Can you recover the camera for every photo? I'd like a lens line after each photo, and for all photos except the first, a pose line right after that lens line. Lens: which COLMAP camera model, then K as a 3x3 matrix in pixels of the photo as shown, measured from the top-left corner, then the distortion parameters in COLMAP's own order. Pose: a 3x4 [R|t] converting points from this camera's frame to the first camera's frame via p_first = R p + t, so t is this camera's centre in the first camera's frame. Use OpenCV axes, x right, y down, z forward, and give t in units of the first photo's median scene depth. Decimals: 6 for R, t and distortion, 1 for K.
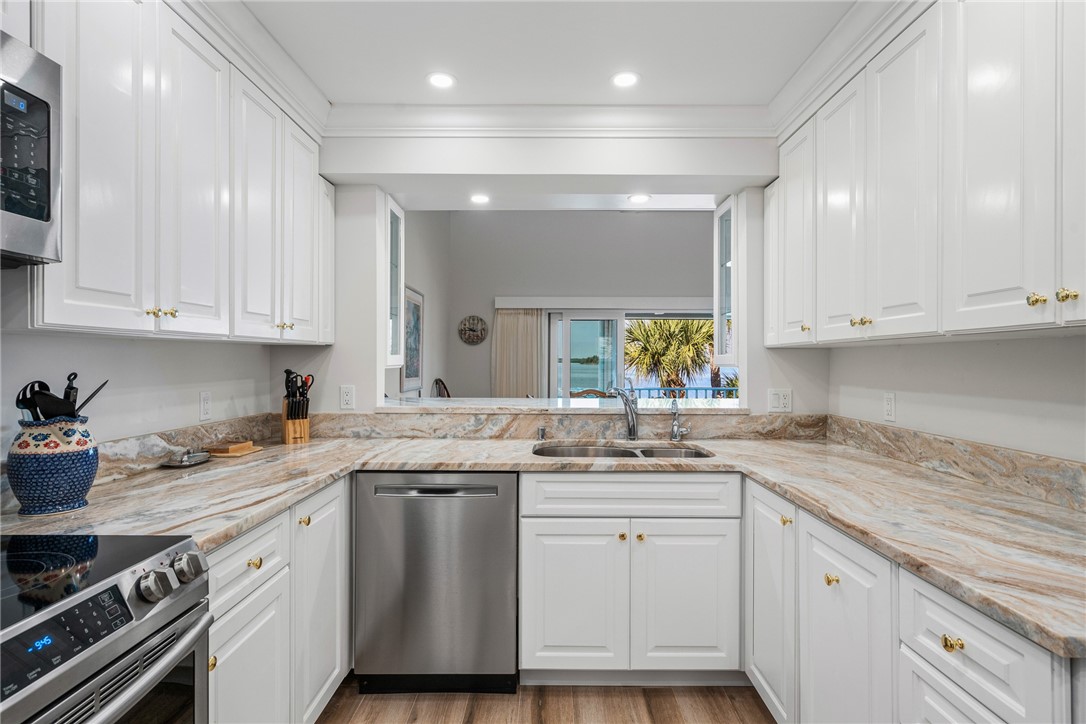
lens RADIAL K [[551.6, 0, 543.6], [0, 551.6, 363.1], [0, 0, 1]] dist [0.002926, 0.000634]
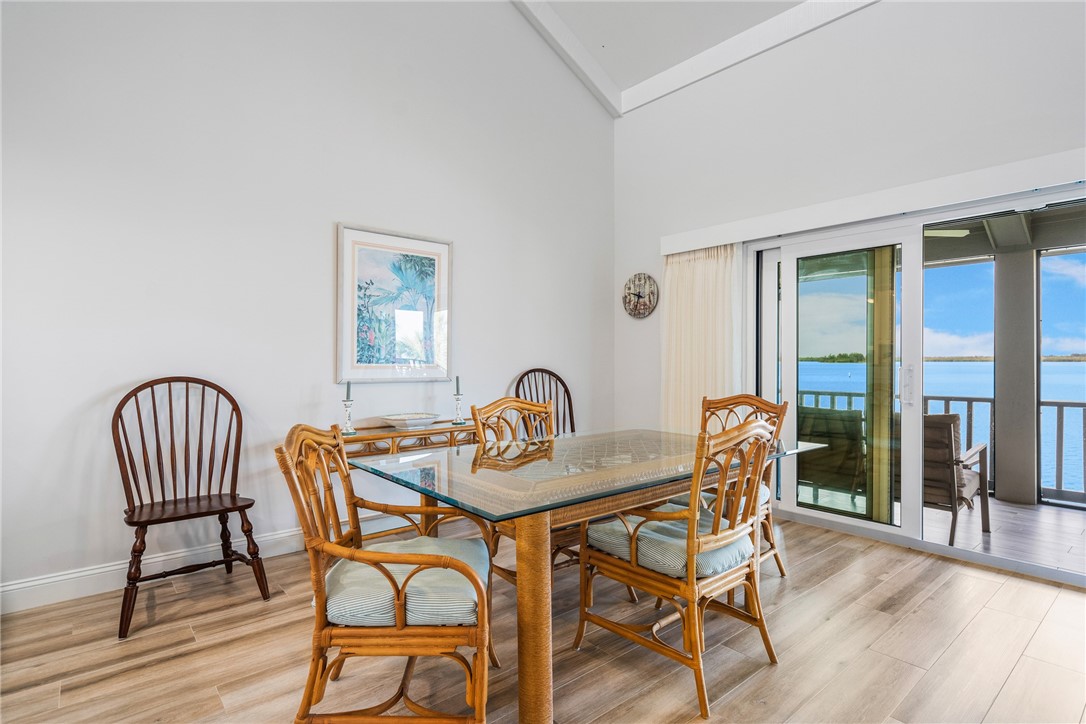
lens RADIAL K [[551.6, 0, 543.6], [0, 551.6, 363.1], [0, 0, 1]] dist [0.002926, 0.000634]
pose [[0.653031, 0.003125, -0.757325, 0.277289], [0.001000, 0.999987, 0.004989, 0.013632], [0.757331, -0.004015, 0.653019, 0.506744]]
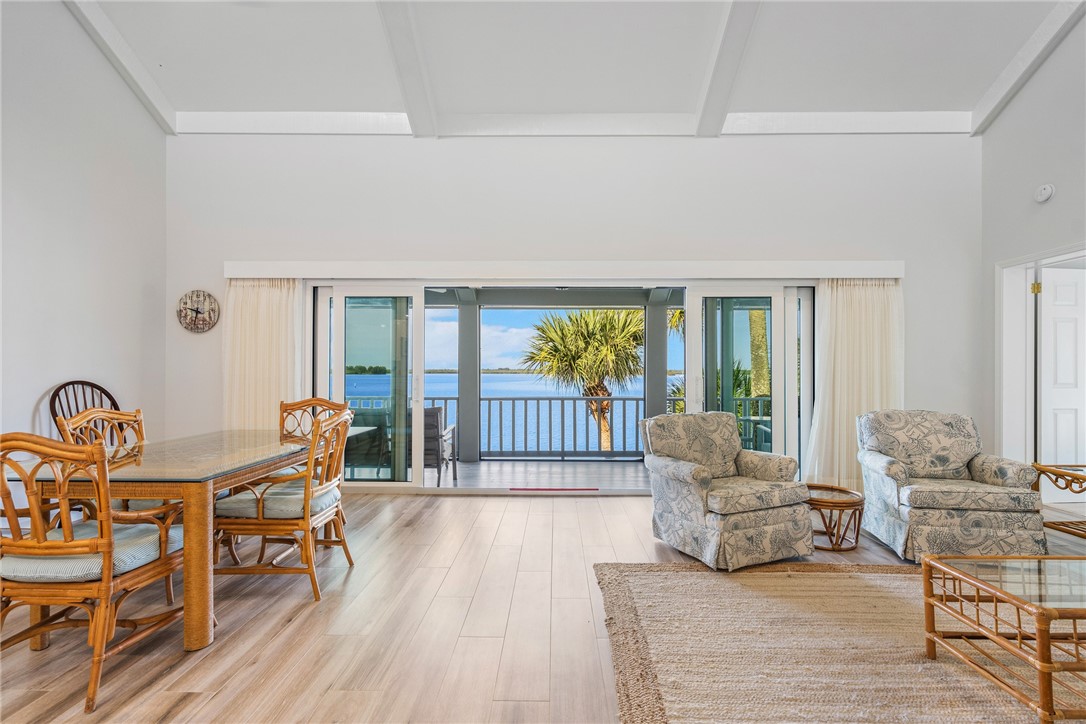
lens RADIAL K [[530.5, 0, 544.1], [0, 530.5, 363.1], [0, 0, 1]] dist [0.001904, 0.001265]
pose [[0.999939, 0.000880, -0.010978, 0.297958], [-0.001067, 0.999854, -0.017030, 0.013106], [0.010961, 0.017041, 0.999795, 0.364599]]
